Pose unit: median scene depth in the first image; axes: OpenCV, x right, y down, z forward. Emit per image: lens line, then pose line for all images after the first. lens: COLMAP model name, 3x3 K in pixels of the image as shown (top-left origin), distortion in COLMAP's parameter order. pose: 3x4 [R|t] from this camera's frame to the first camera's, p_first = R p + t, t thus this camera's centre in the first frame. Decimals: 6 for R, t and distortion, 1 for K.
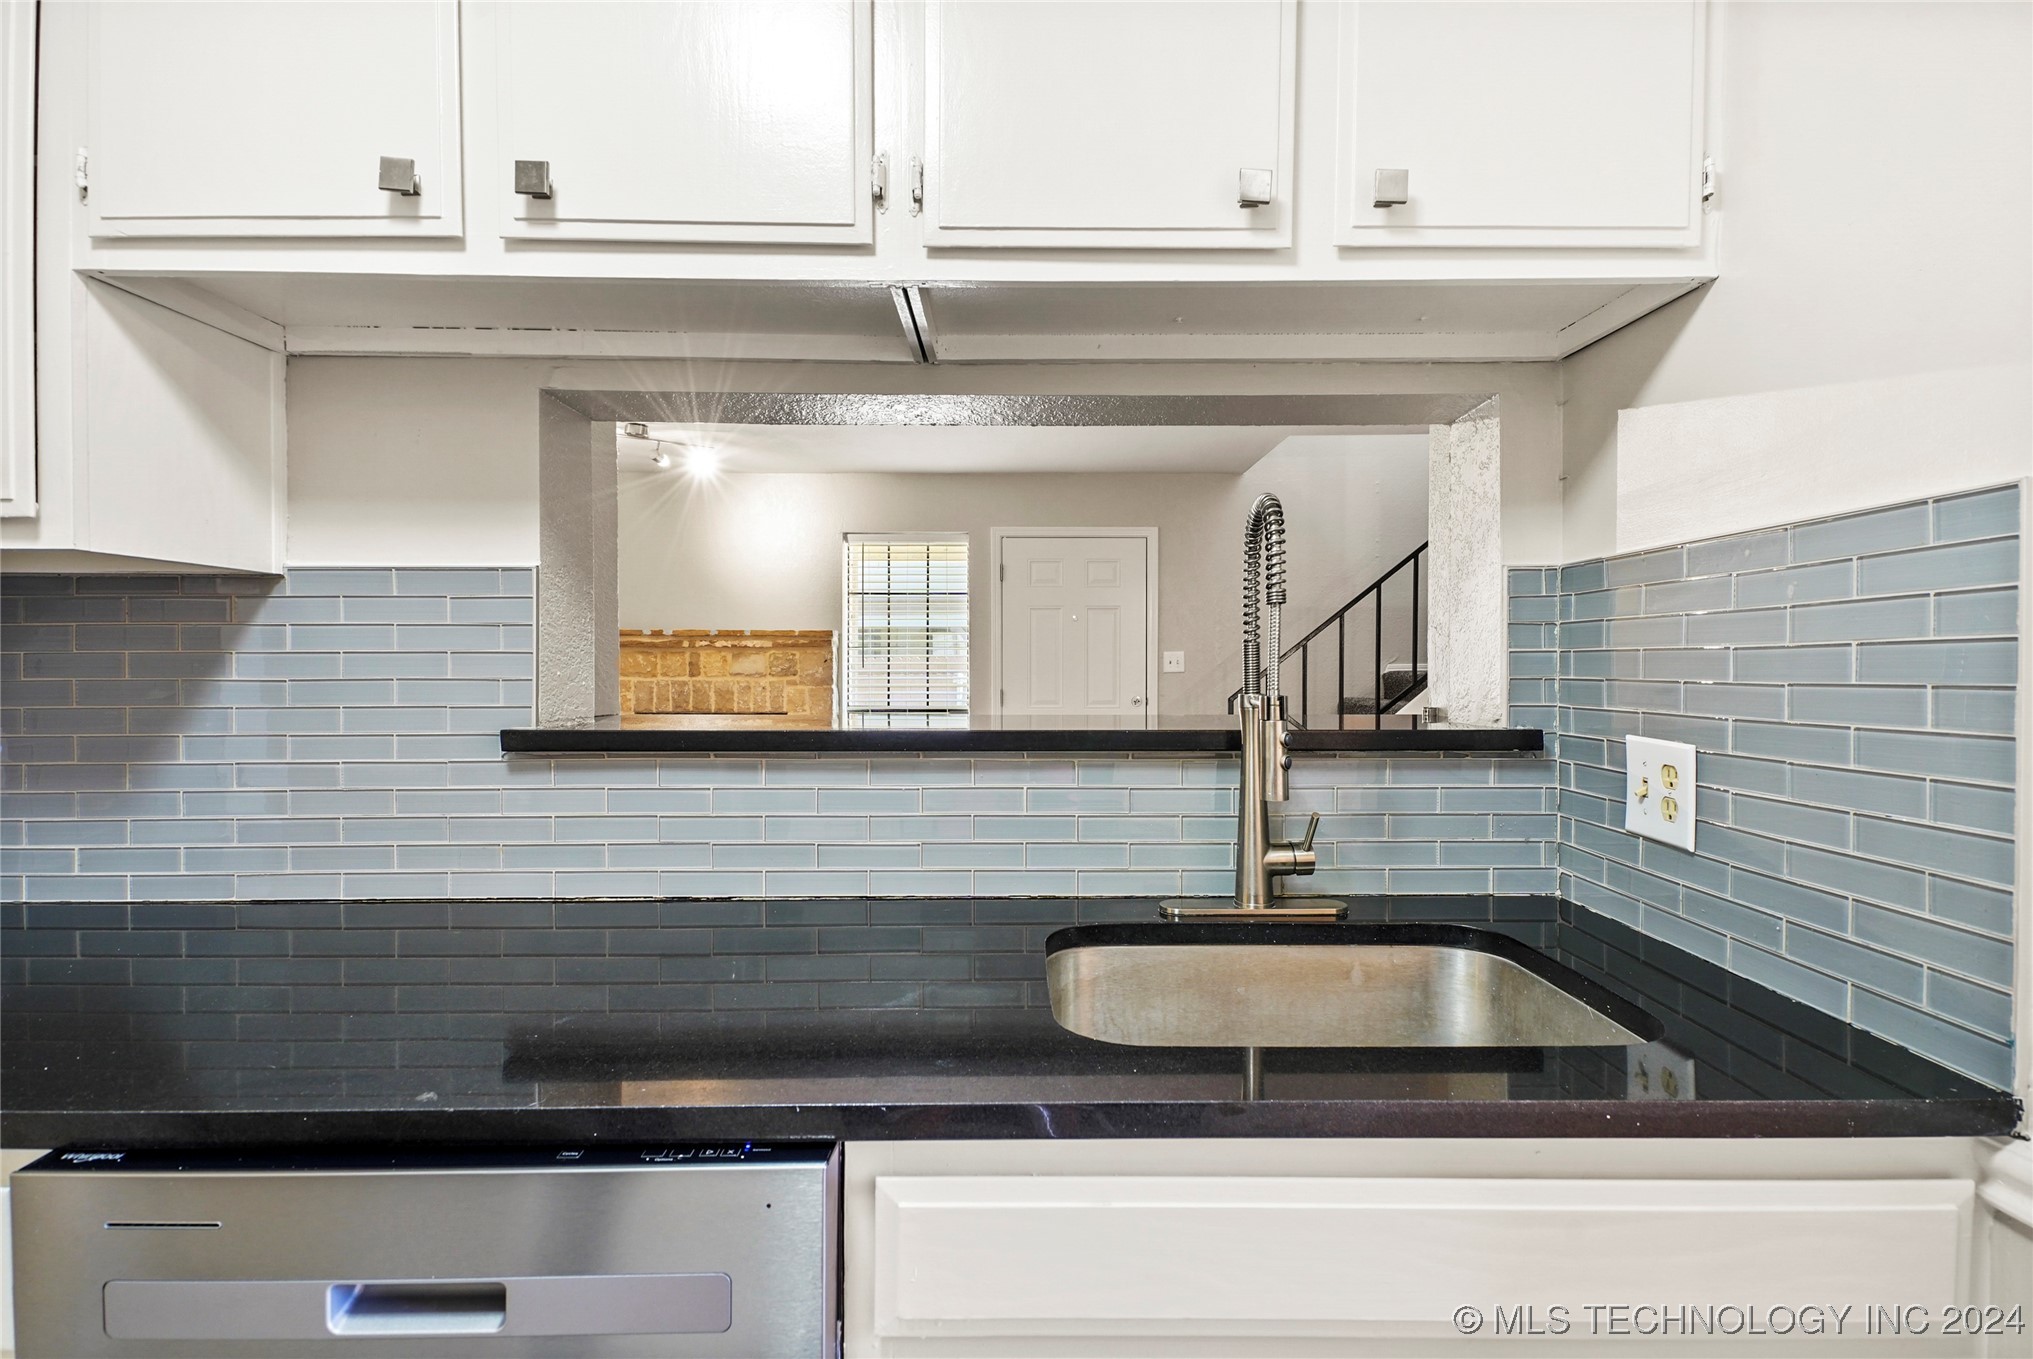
lens RADIAL K [[940.2, 0, 1016.5], [0, 940.2, 679.5], [0, 0, 1]] dist [-0.001023, -0.000944]
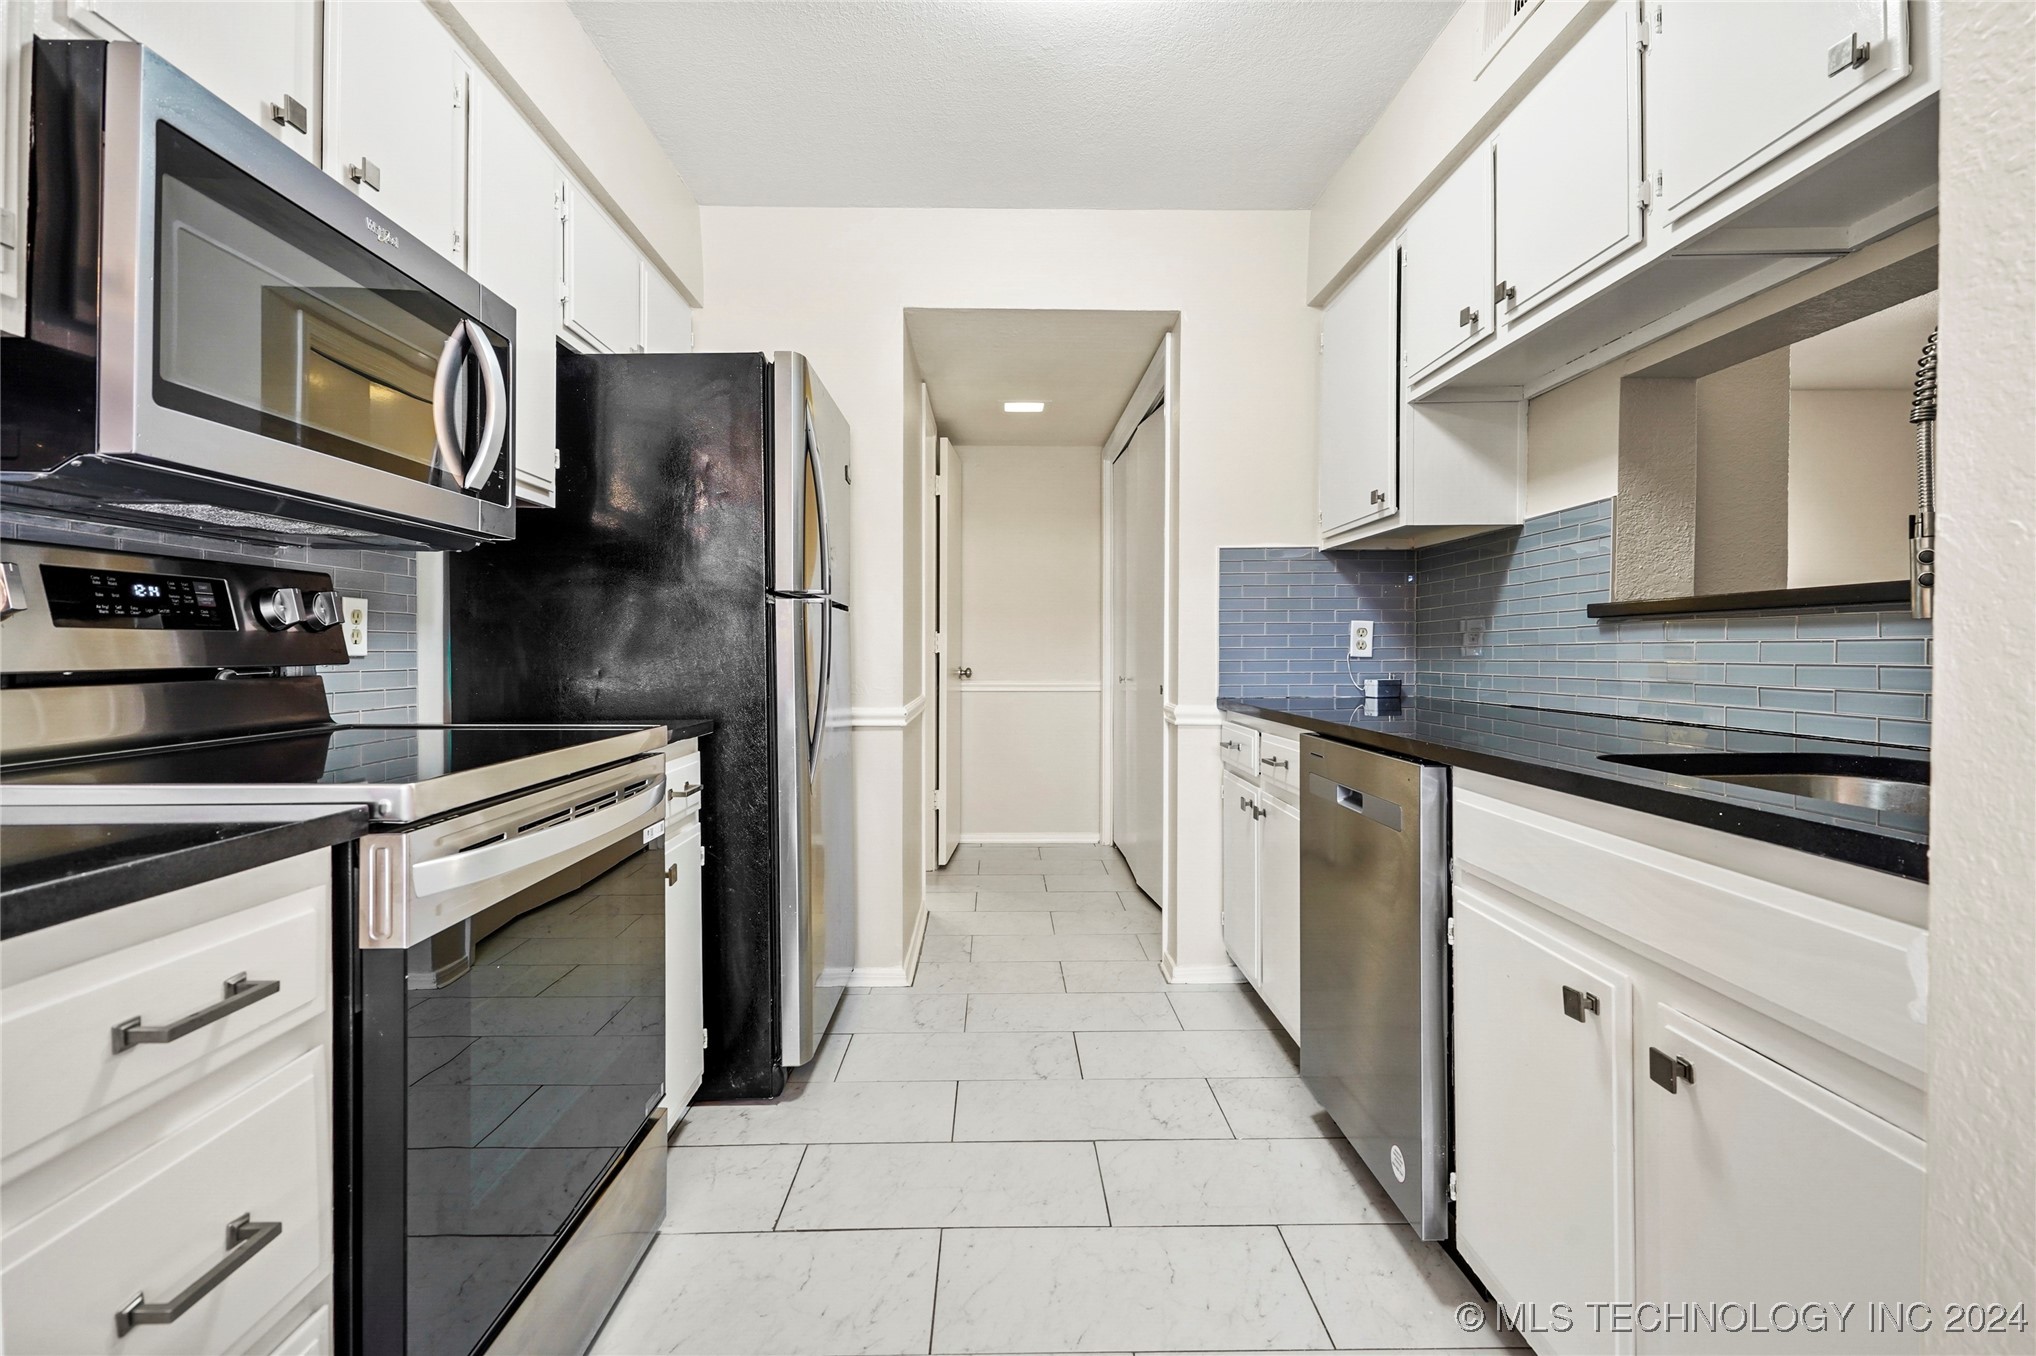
lens RADIAL K [[976.2, 0, 1021.8], [0, 976.2, 659.0], [0, 0, 1]] dist [0.014645, -0.000154]
pose [[0.019391, 0.004956, -0.999800, 1.055141], [-0.009549, 0.999943, 0.004772, 0.143184], [0.999766, 0.009455, 0.019437, 0.016054]]
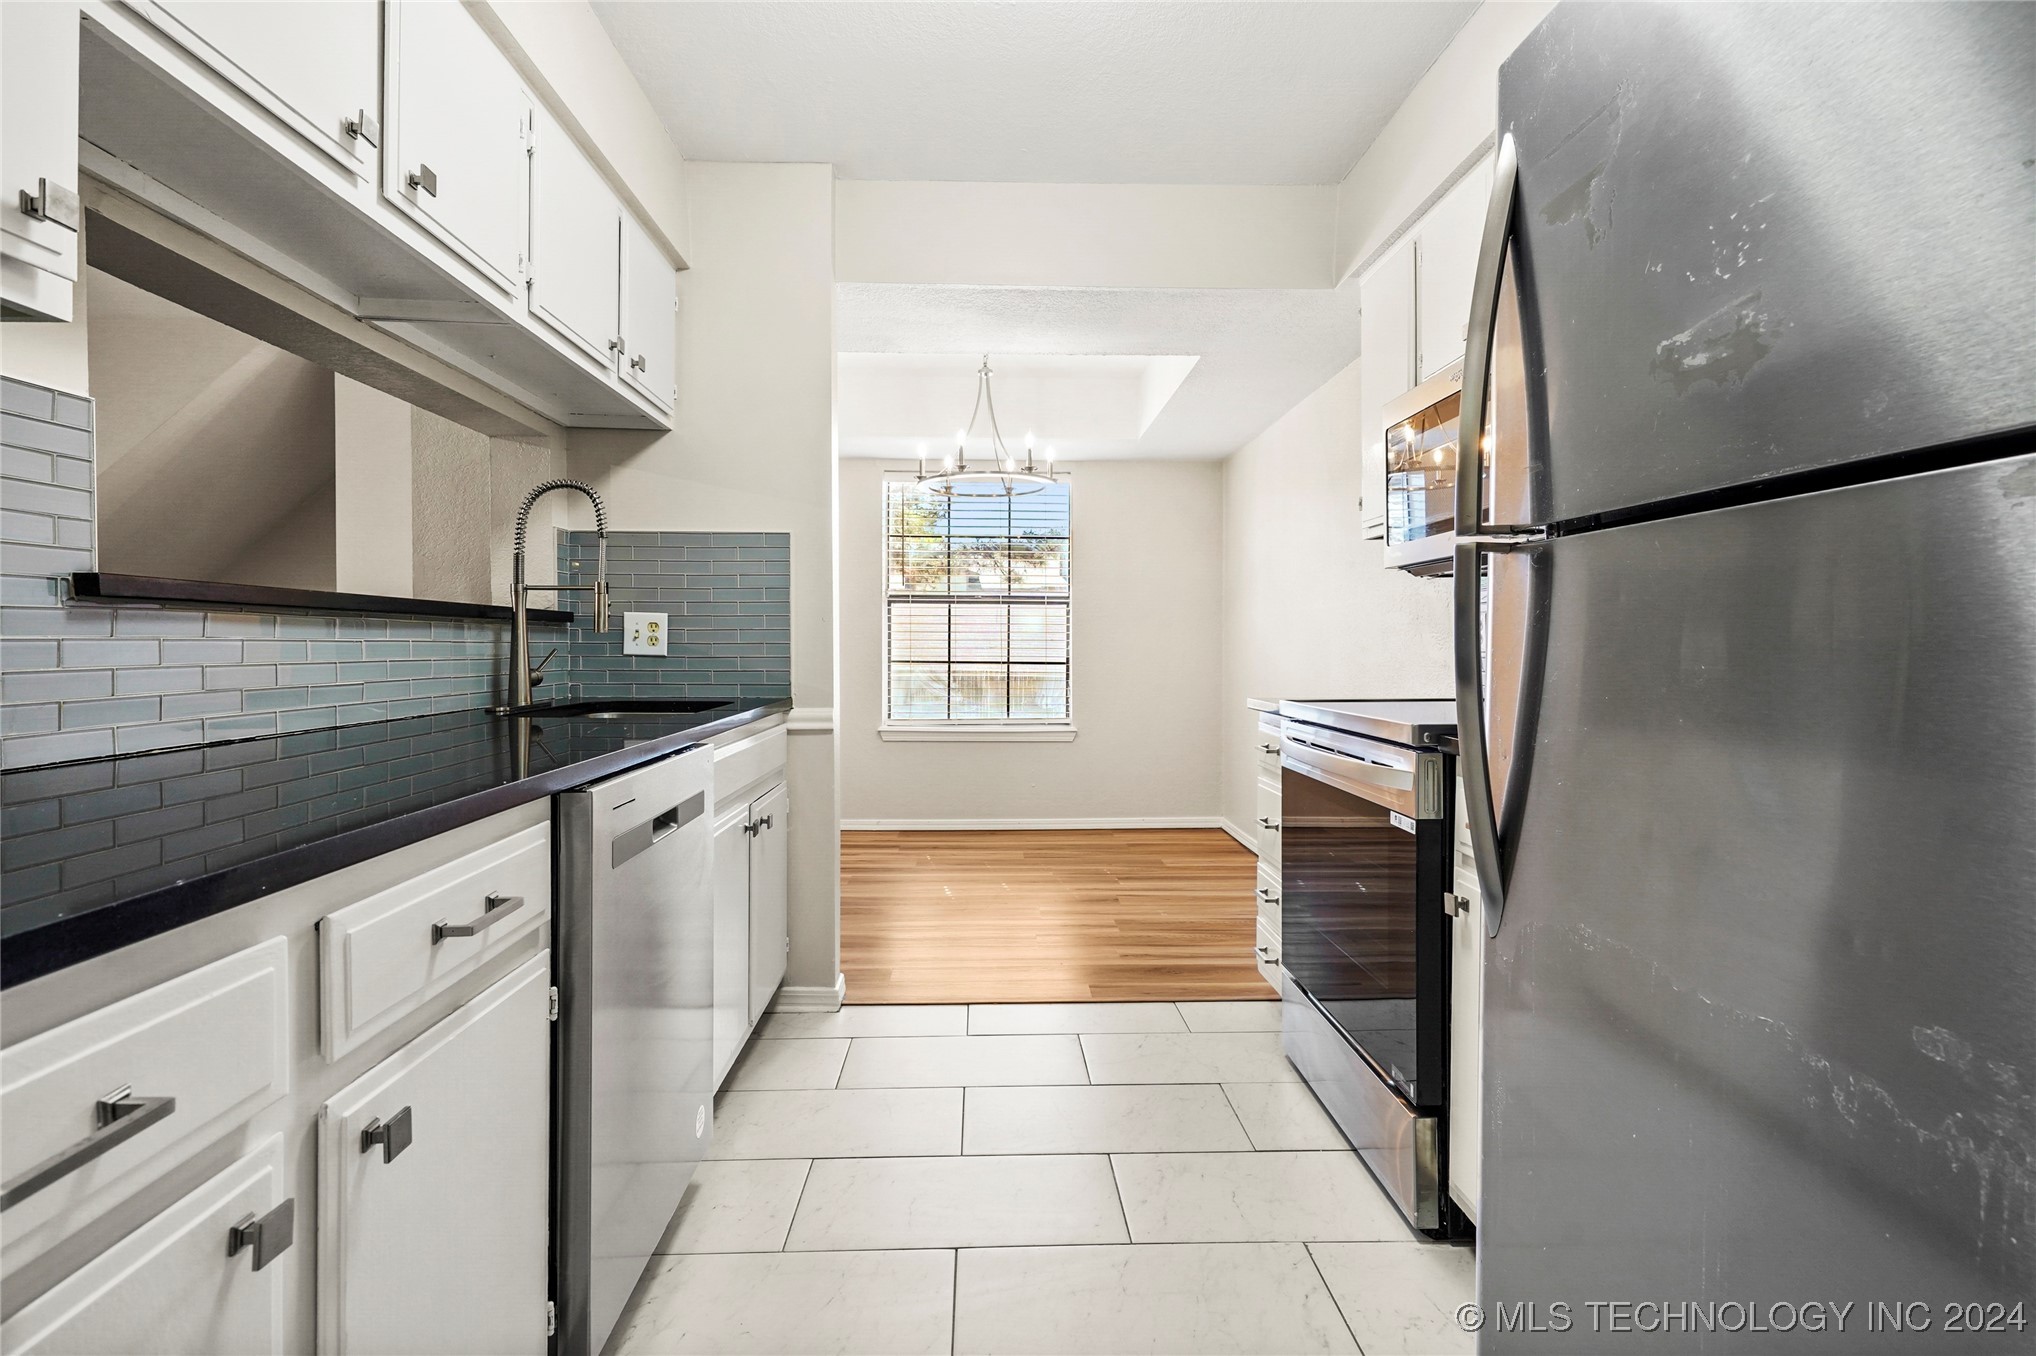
lens RADIAL K [[945.8, 0, 1016.8], [0, 945.8, 651.2], [0, 0, 1]] dist [0.013250, -0.000272]
pose [[-0.035843, -0.007926, 0.999326, -1.487330], [0.011844, 0.999895, 0.008356, 0.130683], [-0.999287, 0.012135, -0.035745, 0.129308]]
